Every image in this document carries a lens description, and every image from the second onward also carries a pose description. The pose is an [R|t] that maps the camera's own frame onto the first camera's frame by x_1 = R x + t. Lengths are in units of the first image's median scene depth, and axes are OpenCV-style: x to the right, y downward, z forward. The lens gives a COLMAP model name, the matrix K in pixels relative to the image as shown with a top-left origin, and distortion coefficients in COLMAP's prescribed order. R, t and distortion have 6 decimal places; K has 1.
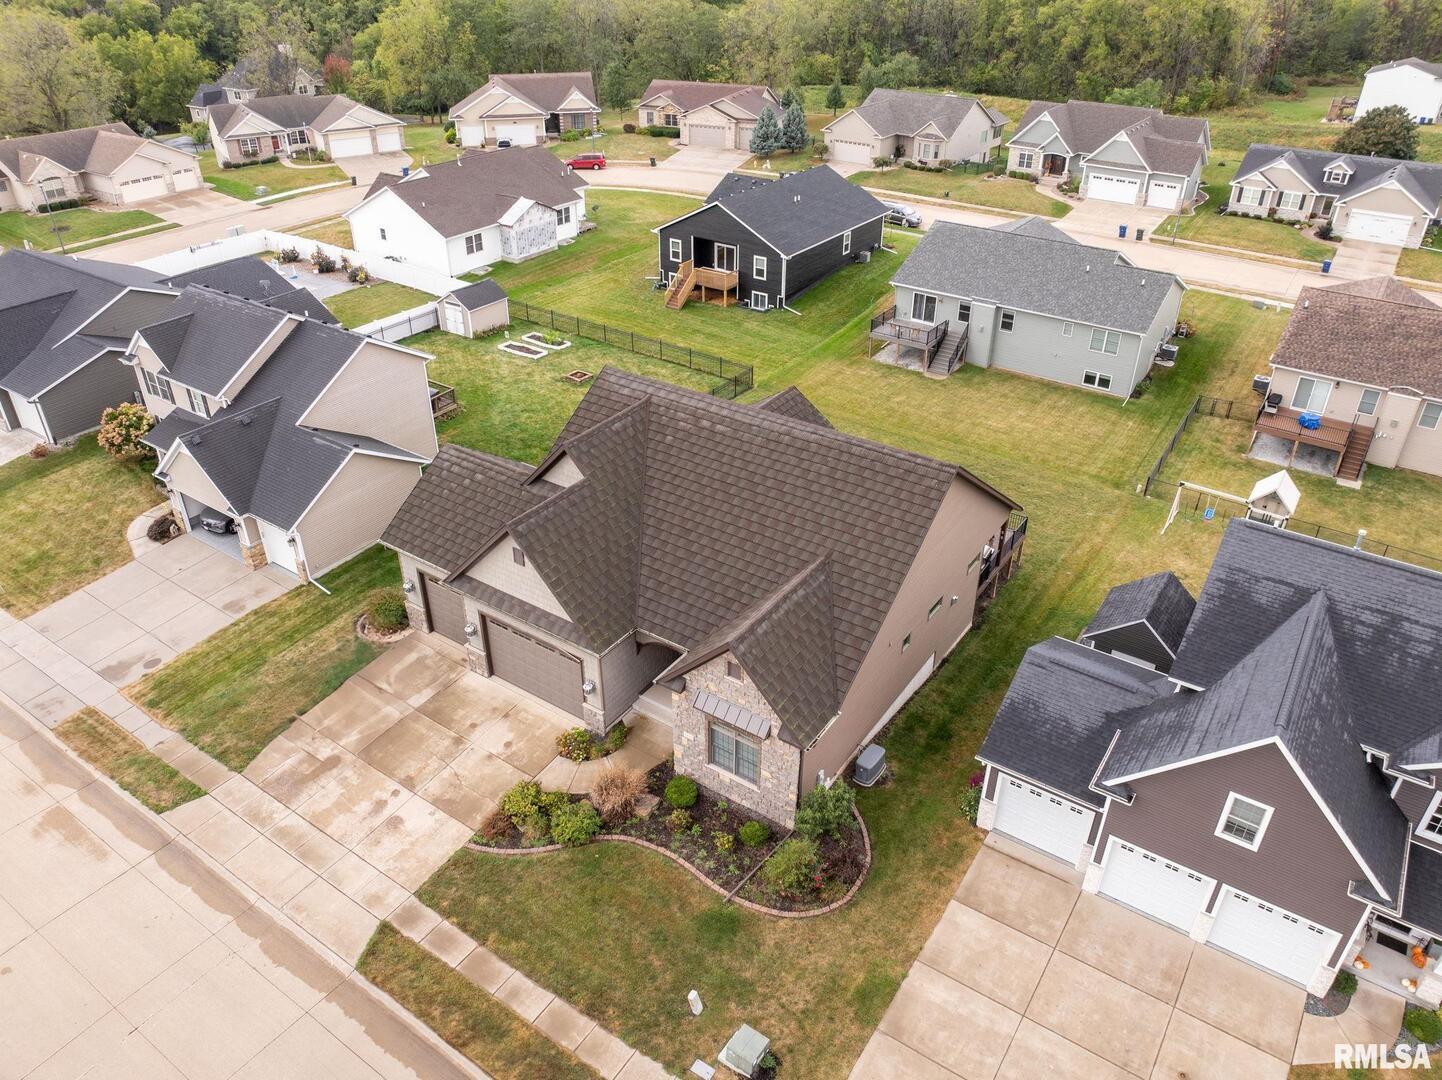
lens RADIAL K [[1015.8, 0, 726.1], [0, 1015.8, 530.6], [0, 0, 1]] dist [-0.039585, 0.006054]
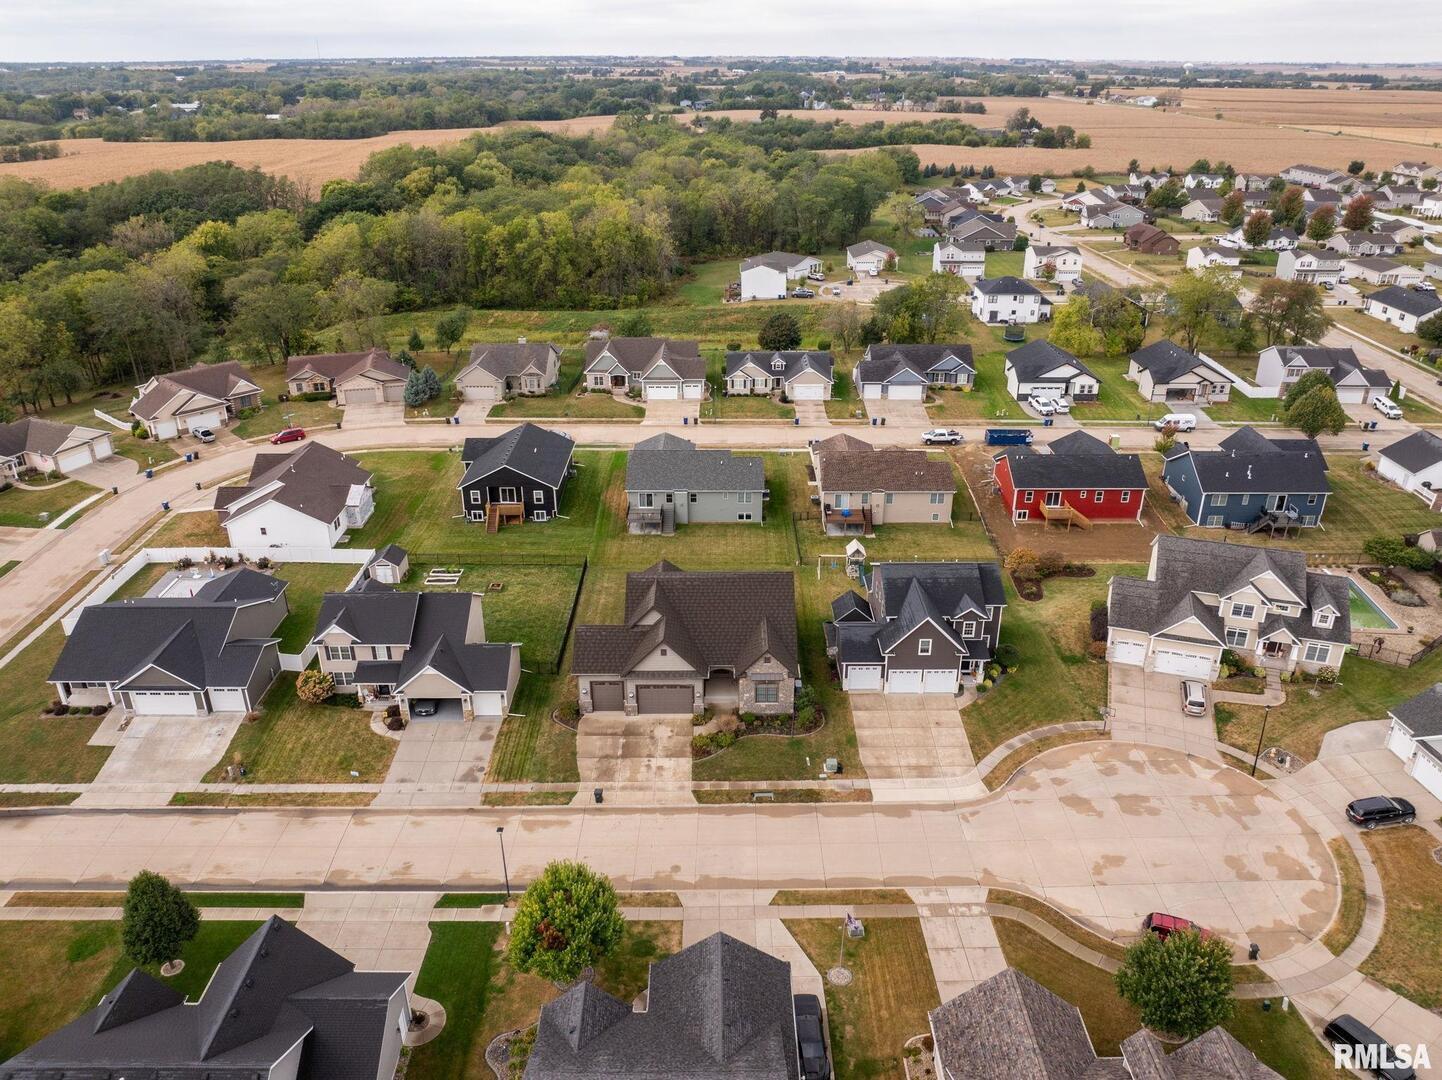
lens RADIAL K [[1038.4, 0, 726.6], [0, 1038.4, 538.5], [0, 0, 1]] dist [-0.043846, 0.003312]
pose [[0.822805, -0.247148, 0.511771, -0.683248], [0.300105, 0.953654, -0.021951, -0.072303], [-0.482627, 0.171647, 0.858841, -0.686508]]
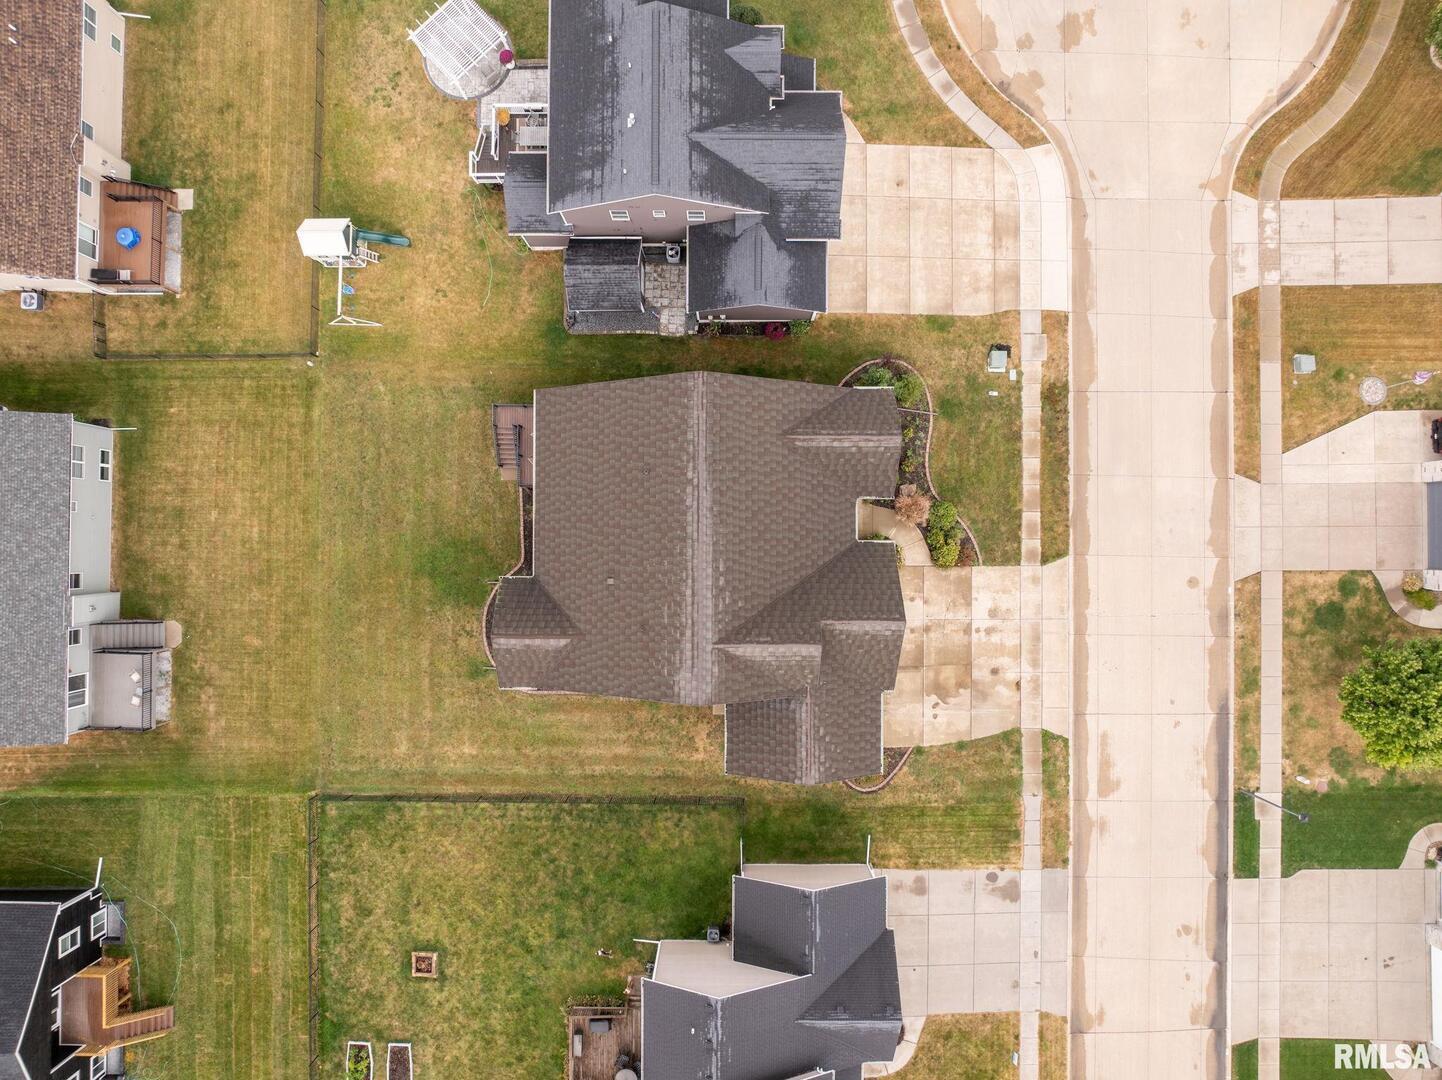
lens RADIAL K [[1015.8, 0, 726.1], [0, 1015.8, 530.6], [0, 0, 1]] dist [-0.039585, 0.006054]
pose [[-0.559728, -0.828656, 0.005755, 0.012200], [0.430184, -0.284625, 0.856697, -0.656898], [-0.708270, 0.481993, 0.515787, 0.190314]]
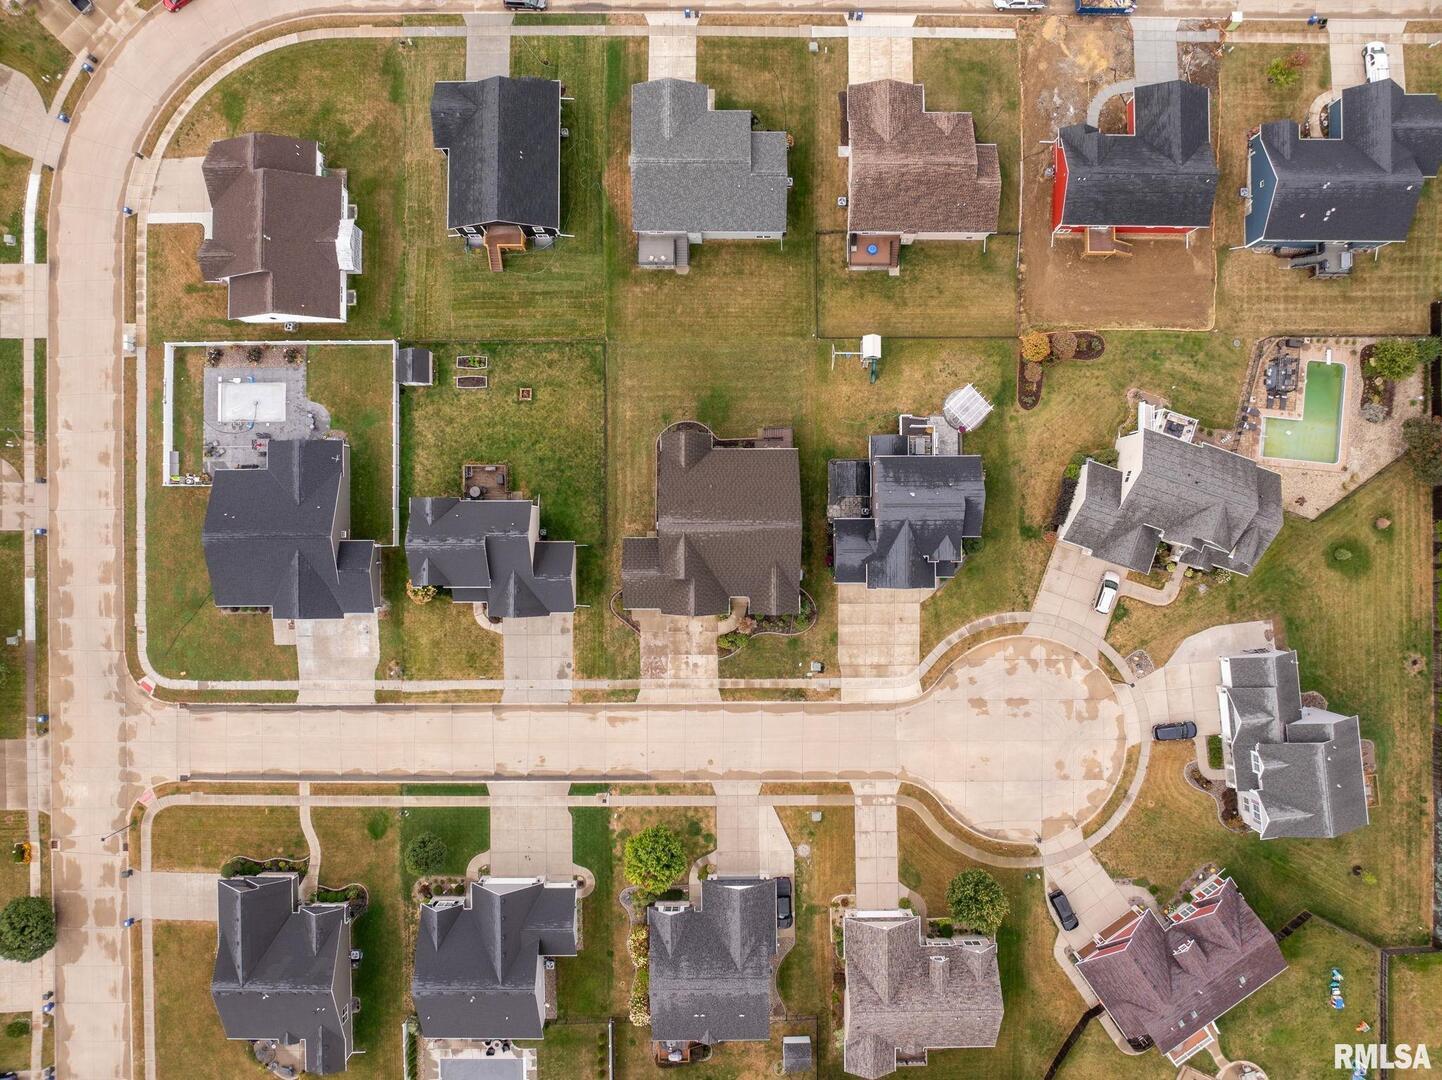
lens RADIAL K [[1015.8, 0, 726.1], [0, 1015.8, 530.6], [0, 0, 1]] dist [-0.039585, 0.006054]
pose [[0.825008, -0.565113, -0.002999, 0.017419], [0.299904, 0.433320, 0.849877, -1.449088], [-0.478977, -0.702055, 0.526972, -0.293557]]
